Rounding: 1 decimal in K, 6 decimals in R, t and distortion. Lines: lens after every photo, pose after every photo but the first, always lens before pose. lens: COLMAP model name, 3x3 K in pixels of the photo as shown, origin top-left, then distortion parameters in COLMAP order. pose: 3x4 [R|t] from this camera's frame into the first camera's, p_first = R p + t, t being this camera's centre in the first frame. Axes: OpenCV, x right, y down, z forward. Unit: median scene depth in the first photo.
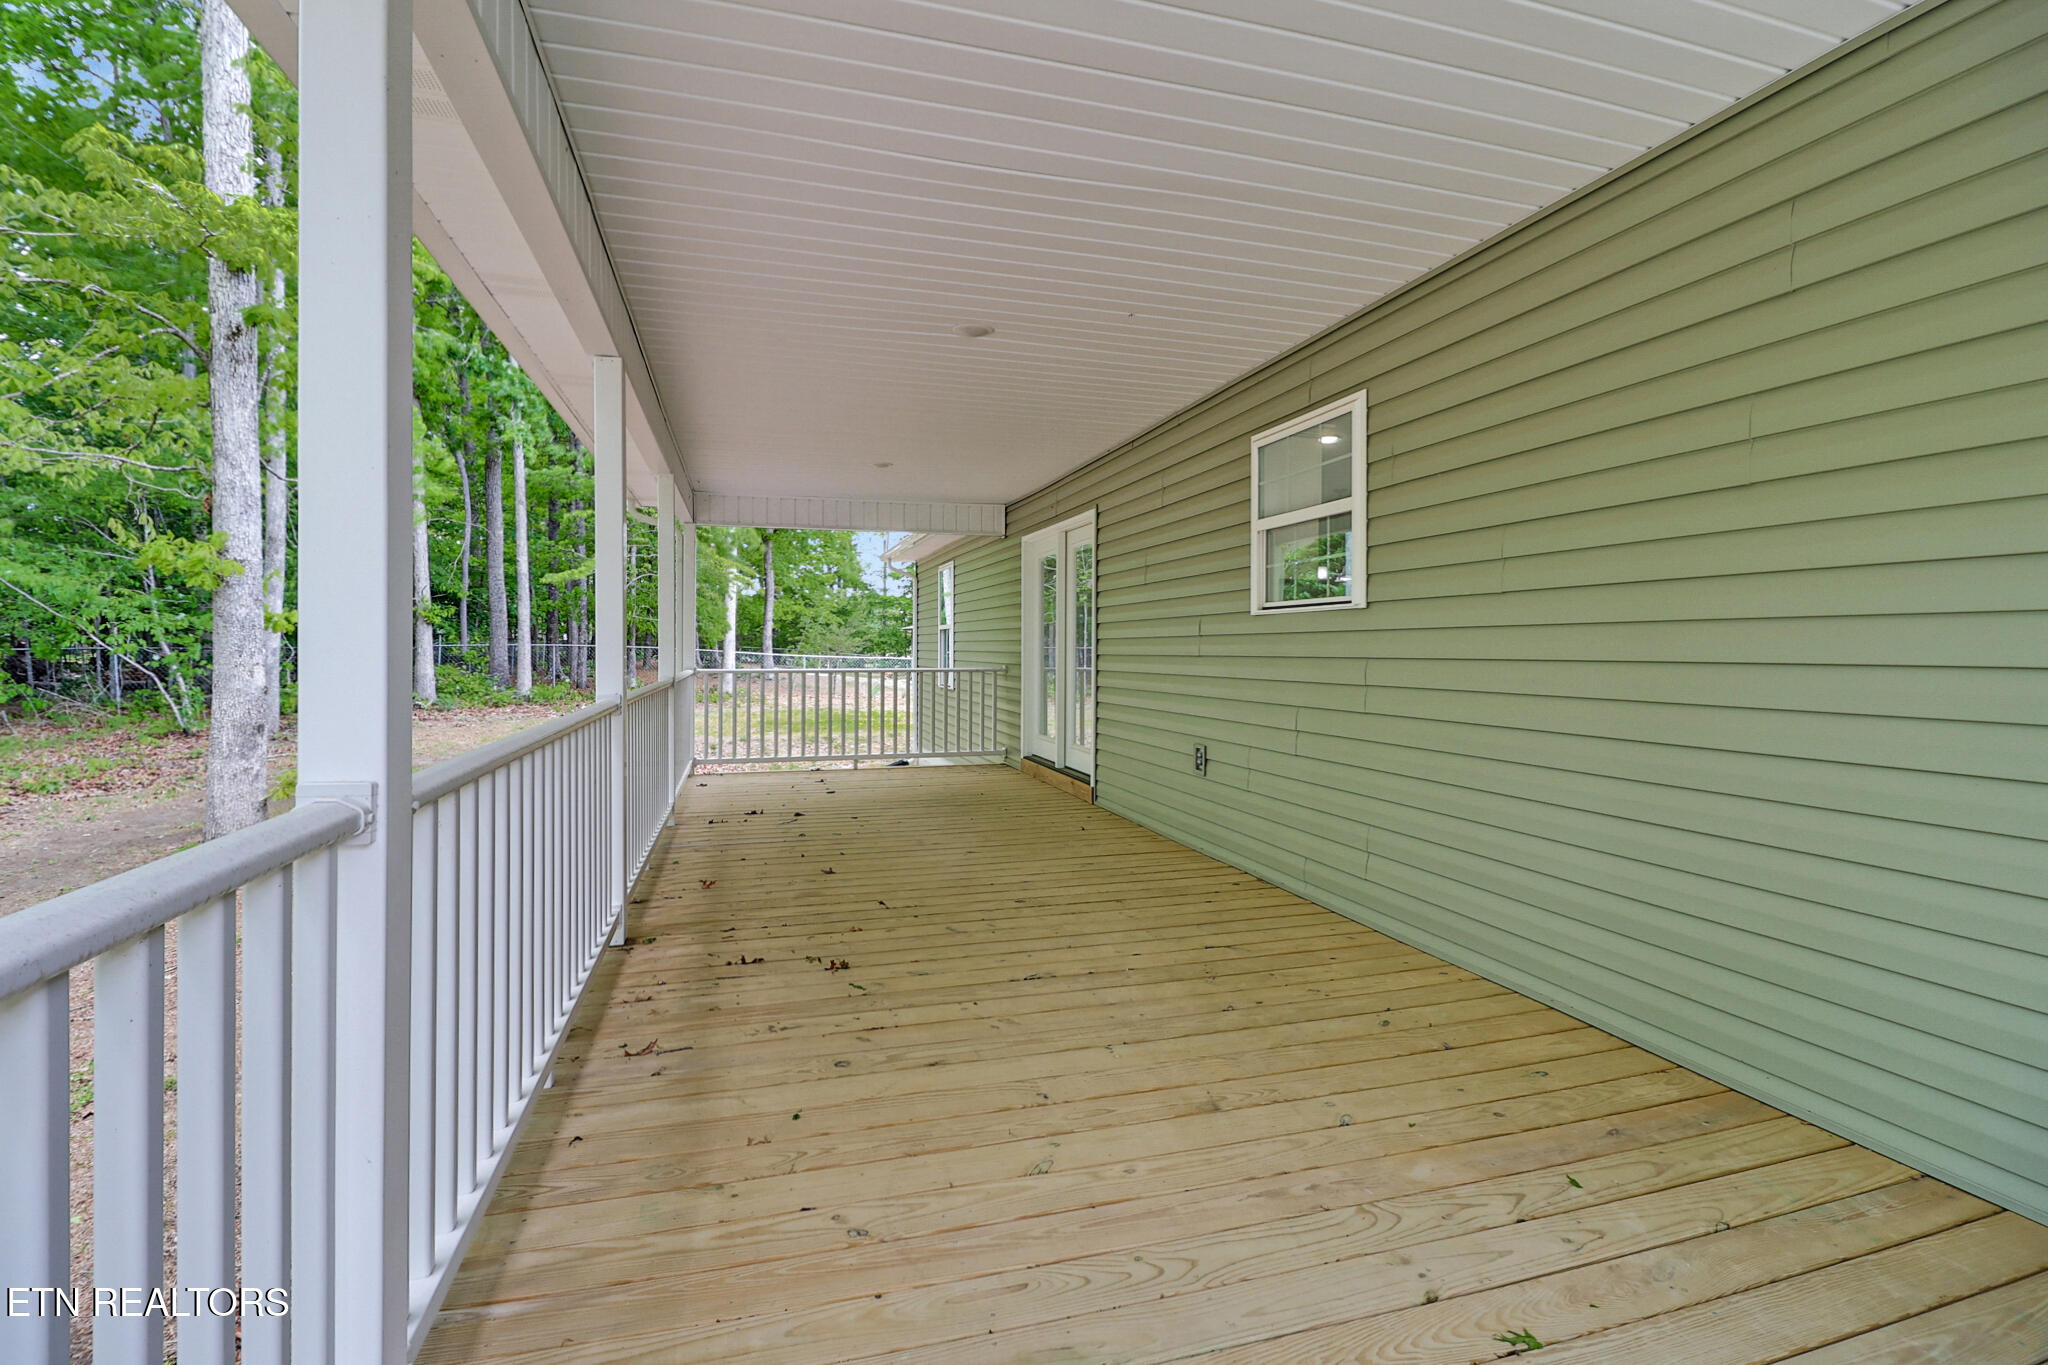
lens RADIAL K [[943.5, 0, 1007.1], [0, 943.5, 653.4], [0, 0, 1]] dist [0.005198, -0.018548]
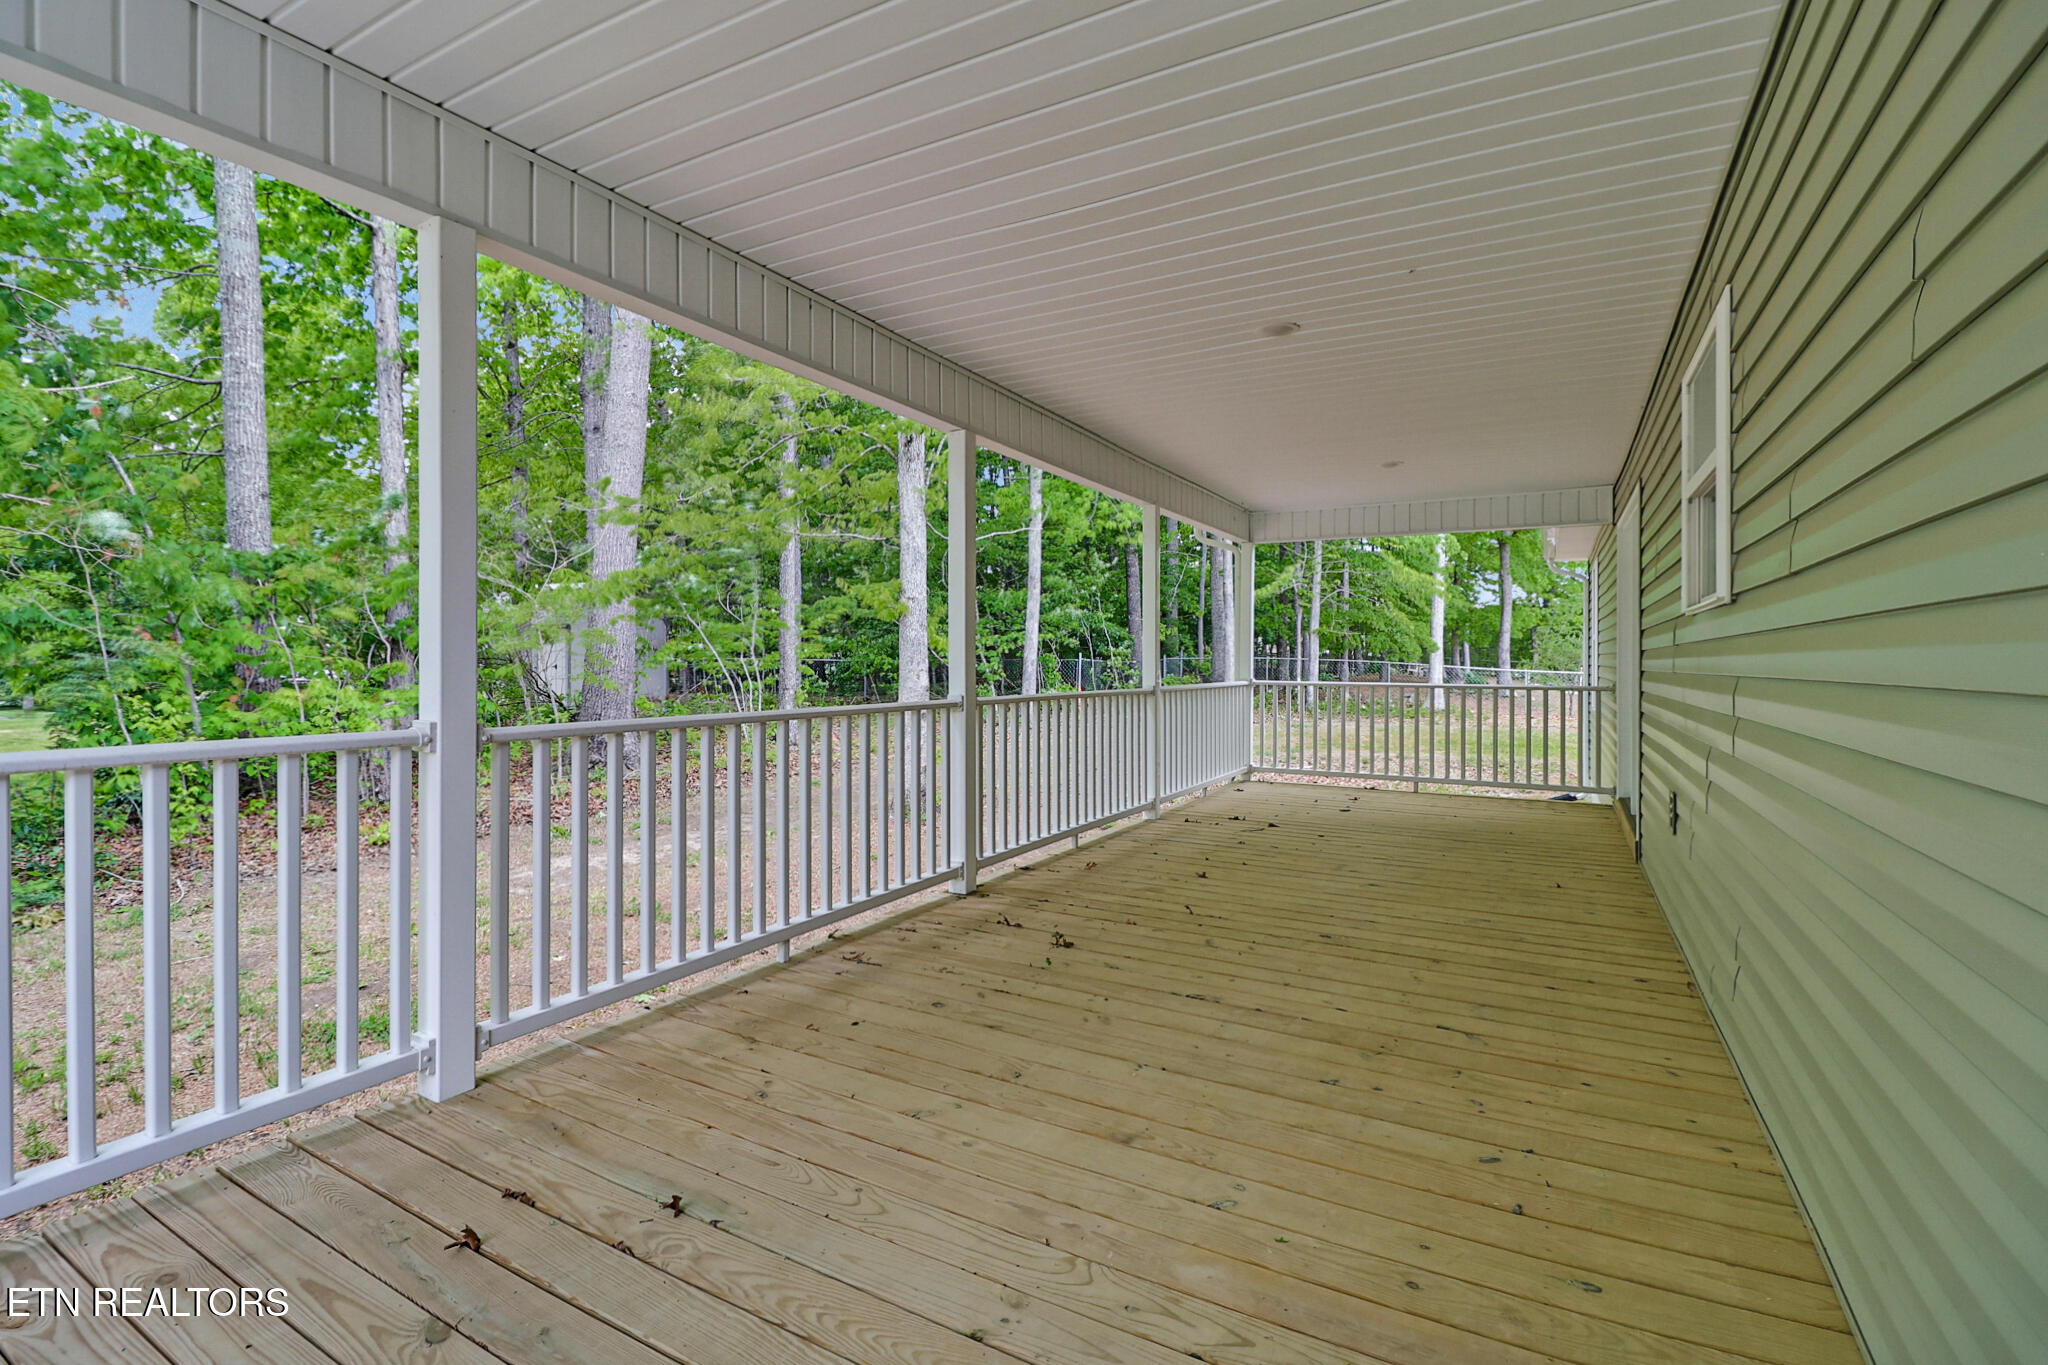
lens RADIAL K [[943.5, 0, 1007.1], [0, 943.5, 653.4], [0, 0, 1]] dist [0.005198, -0.018548]
pose [[0.697449, -0.001867, -0.716632, 0.675683], [-0.008703, 0.999901, -0.011075, 0.001273], [0.716582, 0.013961, 0.697363, 0.199929]]
